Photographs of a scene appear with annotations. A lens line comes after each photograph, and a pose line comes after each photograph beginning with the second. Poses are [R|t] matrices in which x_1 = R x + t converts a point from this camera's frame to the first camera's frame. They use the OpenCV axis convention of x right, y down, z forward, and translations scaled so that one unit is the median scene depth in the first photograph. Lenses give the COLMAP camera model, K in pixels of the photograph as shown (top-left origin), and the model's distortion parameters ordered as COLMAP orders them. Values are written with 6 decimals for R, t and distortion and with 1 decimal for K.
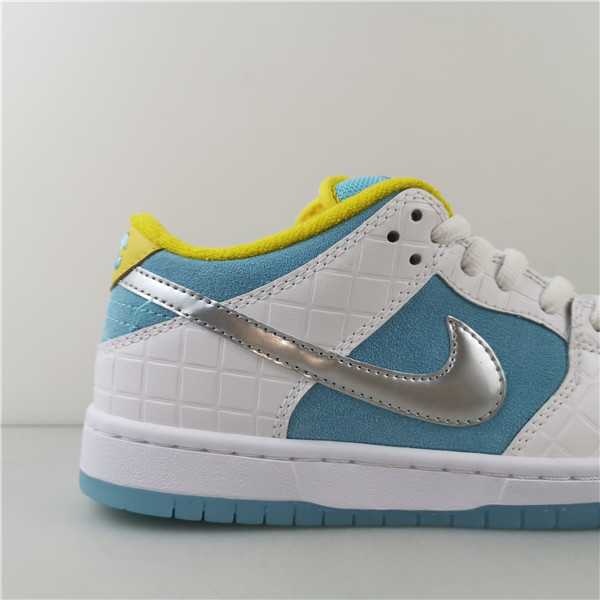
lens RADIAL K [[617.5, 0, 300.0], [0, 617.5, 300.0], [0, 0, 1]] dist [0.009828, 0.000073]
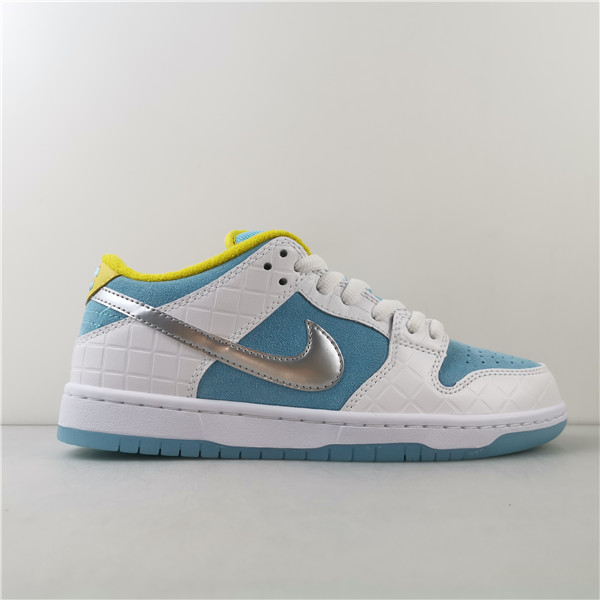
lens RADIAL K [[617.5, 0, 300.0], [0, 617.5, 300.0], [0, 0, 1]] dist [0.009828, 0.000073]
pose [[0.999930, 0.008777, 0.007910, 0.215771], [-0.007720, 0.992126, -0.125009, 0.171935], [-0.008945, 0.124939, 0.992124, -0.525749]]
